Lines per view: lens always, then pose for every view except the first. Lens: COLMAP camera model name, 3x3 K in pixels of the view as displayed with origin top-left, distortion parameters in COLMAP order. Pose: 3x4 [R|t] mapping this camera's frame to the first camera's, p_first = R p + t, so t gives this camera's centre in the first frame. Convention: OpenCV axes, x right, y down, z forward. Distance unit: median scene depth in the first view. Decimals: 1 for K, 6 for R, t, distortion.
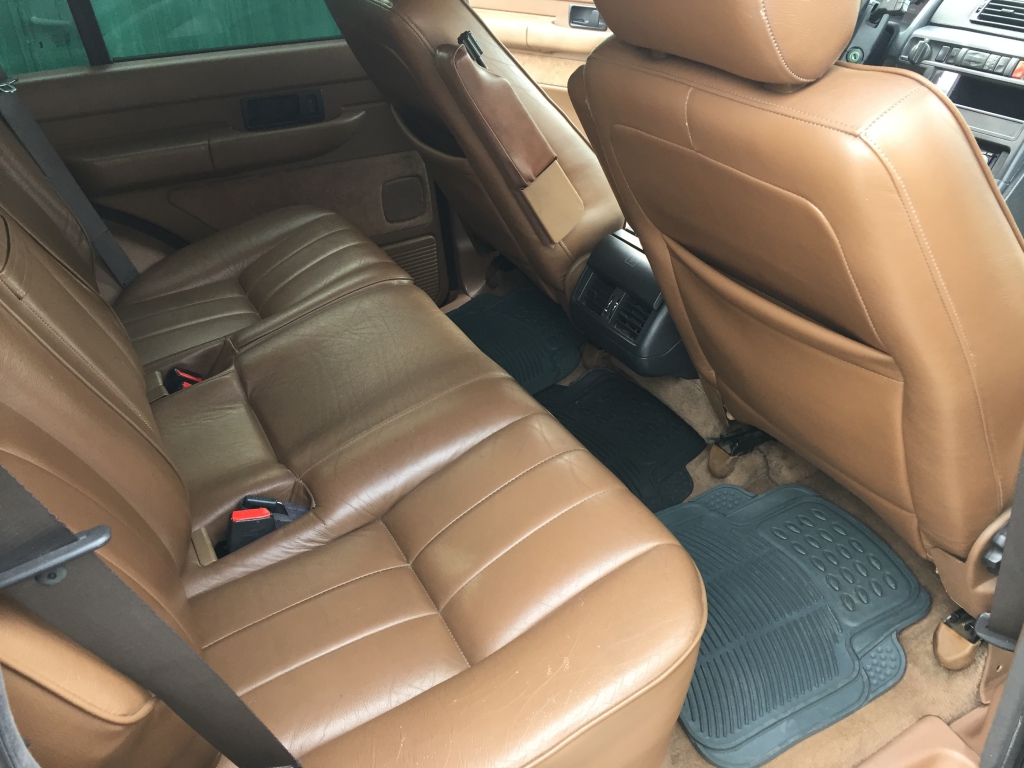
lens RADIAL K [[864.4, 0, 510.1], [0, 864.4, 355.5], [0, 0, 1]] dist [0.081466, -0.108874]
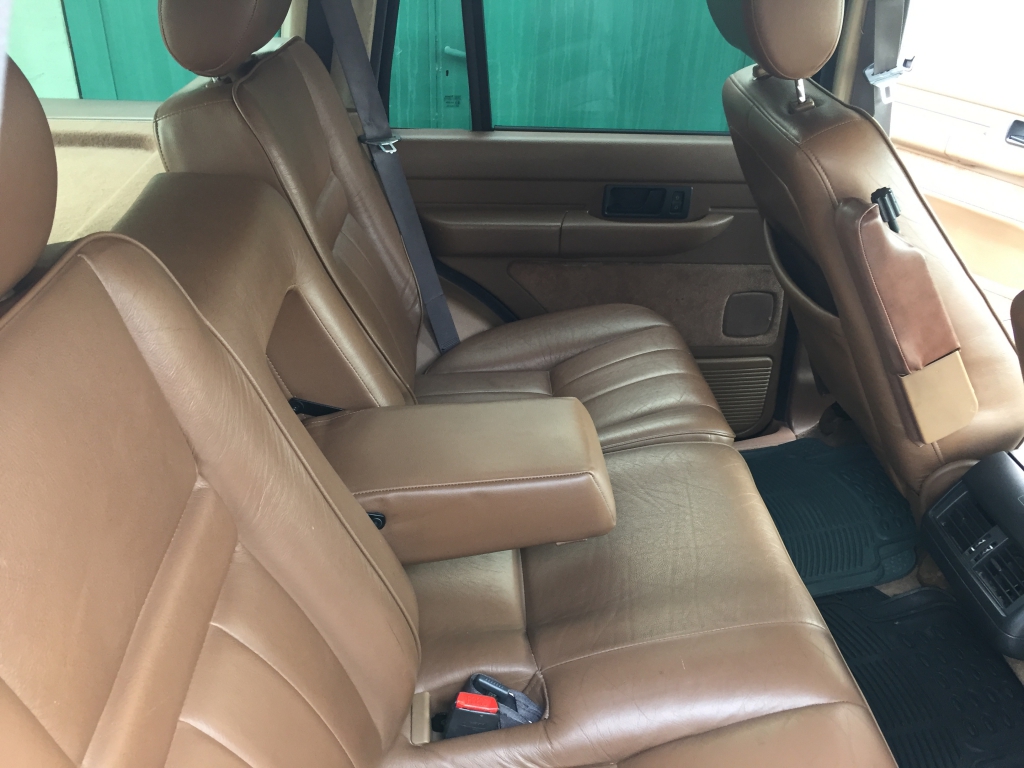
lens RADIAL K [[864.4, 0, 510.1], [0, 864.4, 355.5], [0, 0, 1]] dist [0.081466, -0.108874]
pose [[0.904671, 0.259818, -0.337735, -0.043377], [-0.268036, 0.963135, 0.022963, -0.125938], [0.331251, 0.069751, 0.940961, 0.113398]]
